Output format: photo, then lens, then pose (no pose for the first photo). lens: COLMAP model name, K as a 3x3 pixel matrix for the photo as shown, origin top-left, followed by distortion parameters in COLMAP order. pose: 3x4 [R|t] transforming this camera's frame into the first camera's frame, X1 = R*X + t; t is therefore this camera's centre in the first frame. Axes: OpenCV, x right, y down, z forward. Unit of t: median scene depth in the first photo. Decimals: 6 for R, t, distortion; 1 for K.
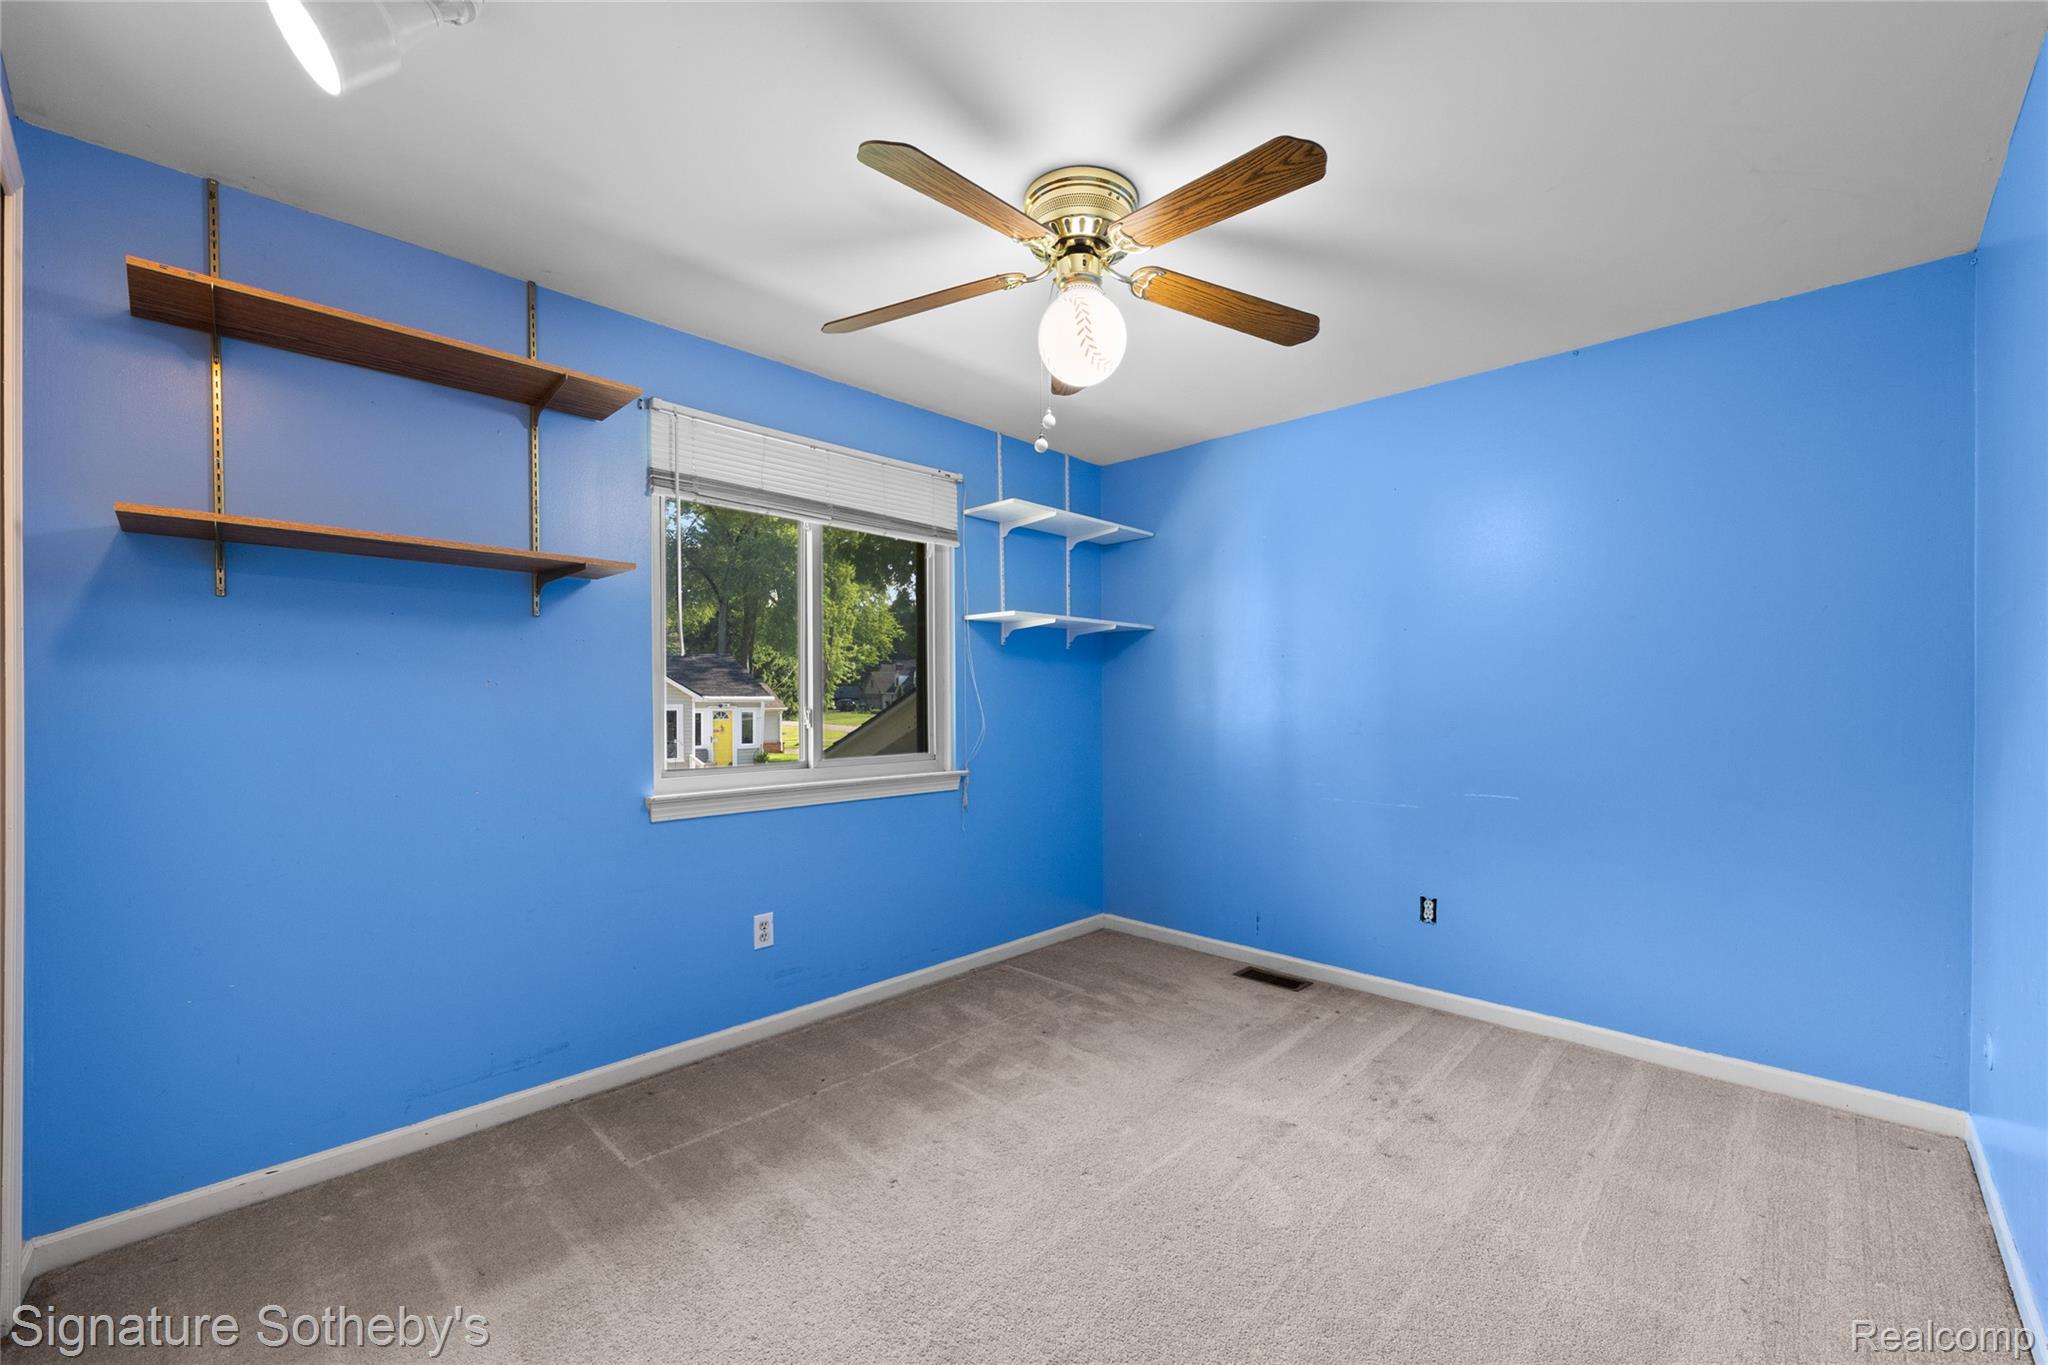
lens RADIAL K [[839.1, 0, 1038.3], [0, 839.1, 690.0], [0, 0, 1]] dist [0.008515, -0.000103]
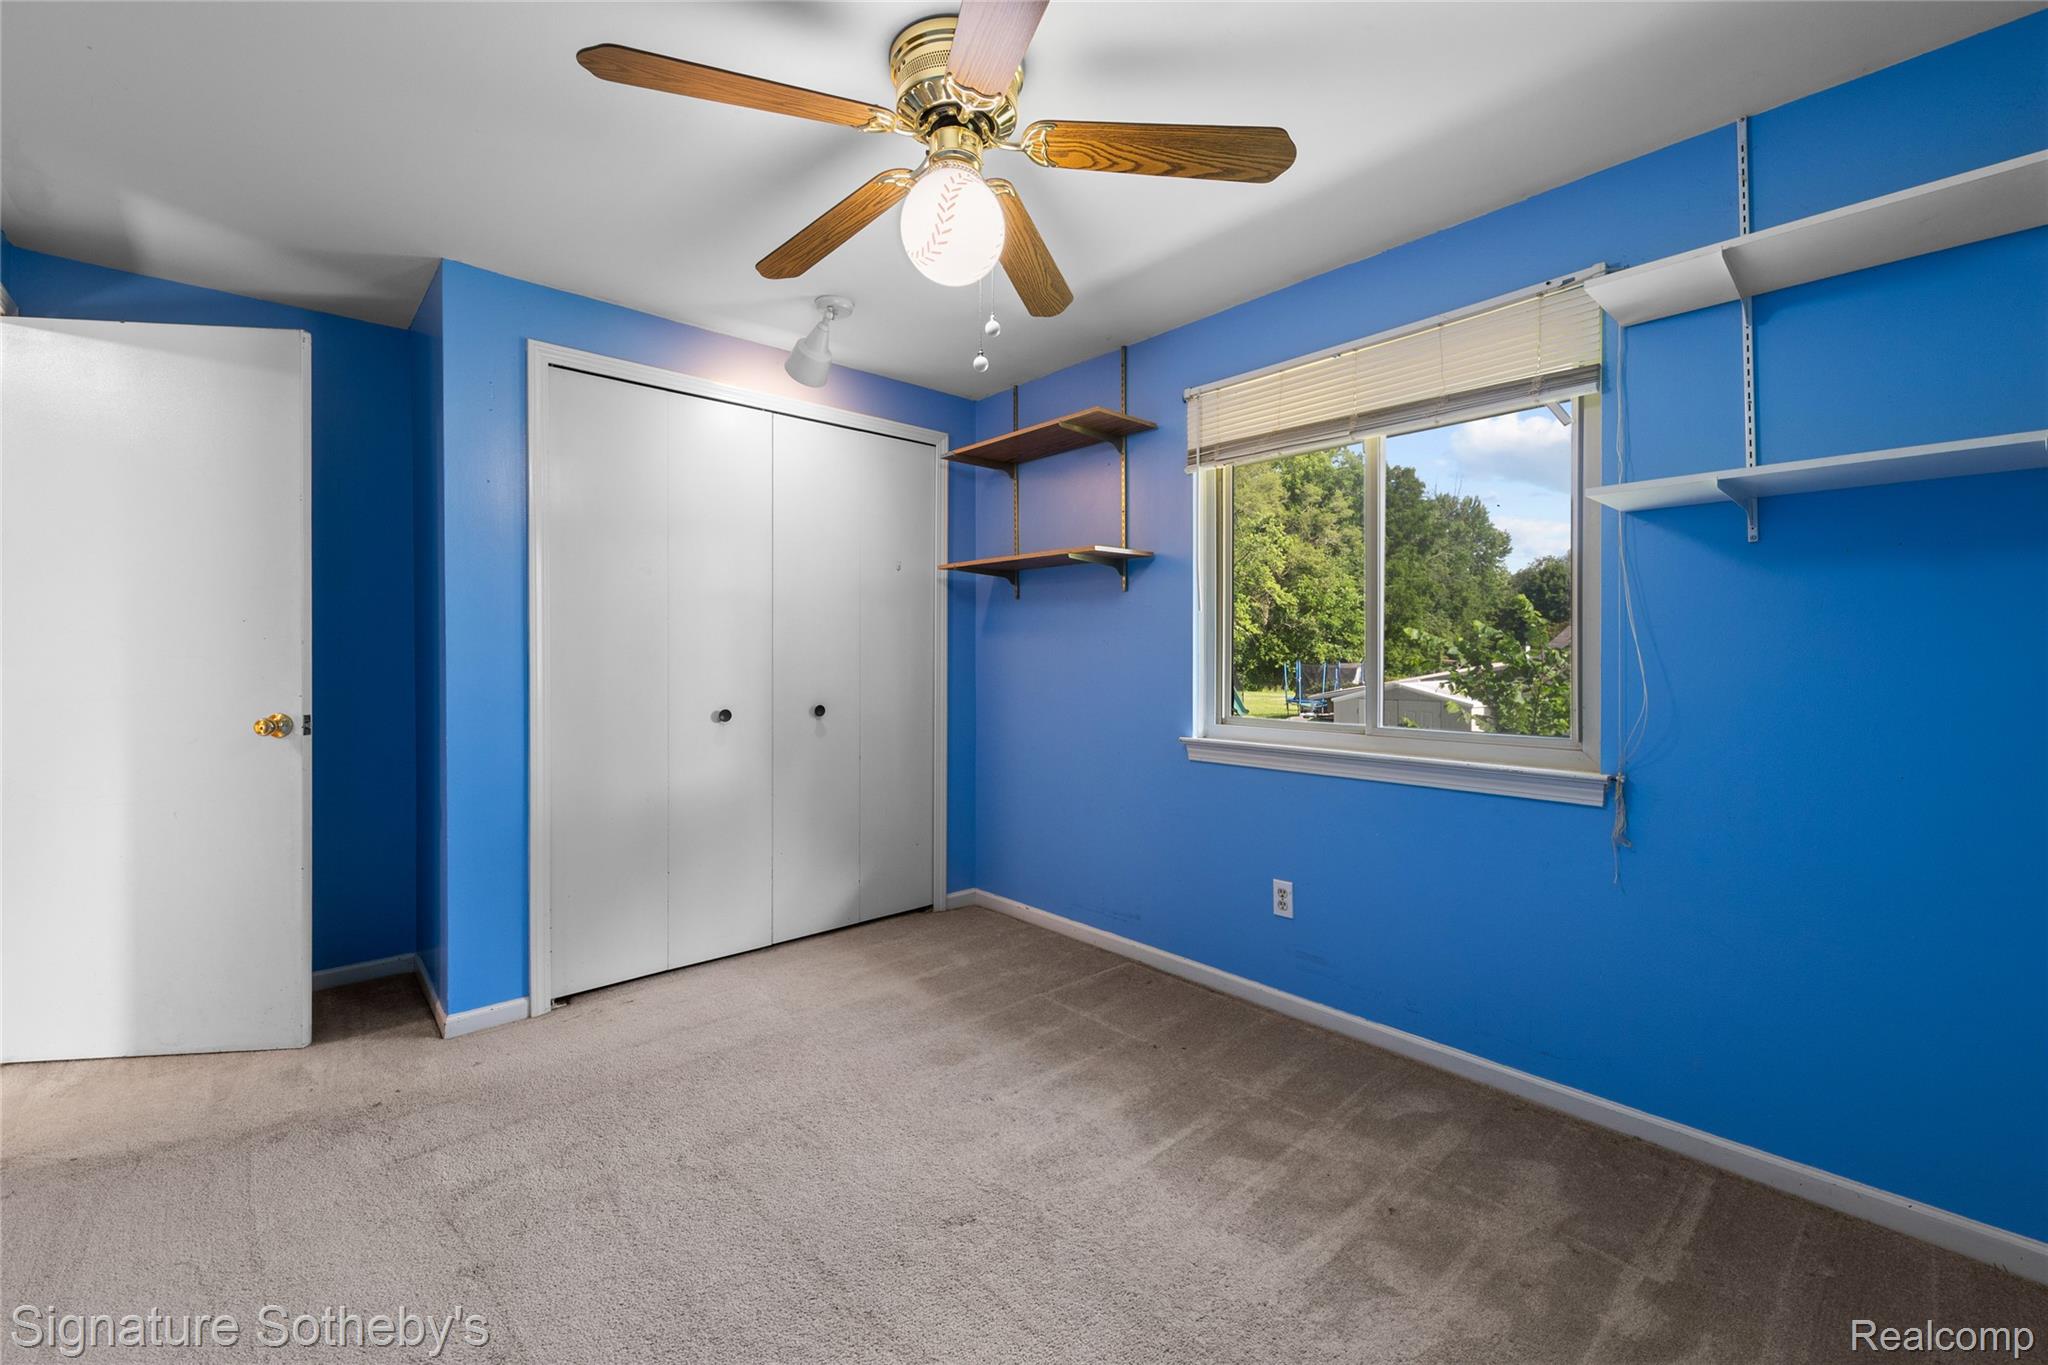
lens RADIAL K [[797.2, 0, 1019.3], [0, 797.2, 656.6], [0, 0, 1]] dist [0.020504, 0.000091]
pose [[-0.058468, 0.001467, -0.998288, 0.621106], [0.008113, 0.999967, 0.000995, 0.012735], [0.998256, -0.008041, -0.058478, 0.805680]]
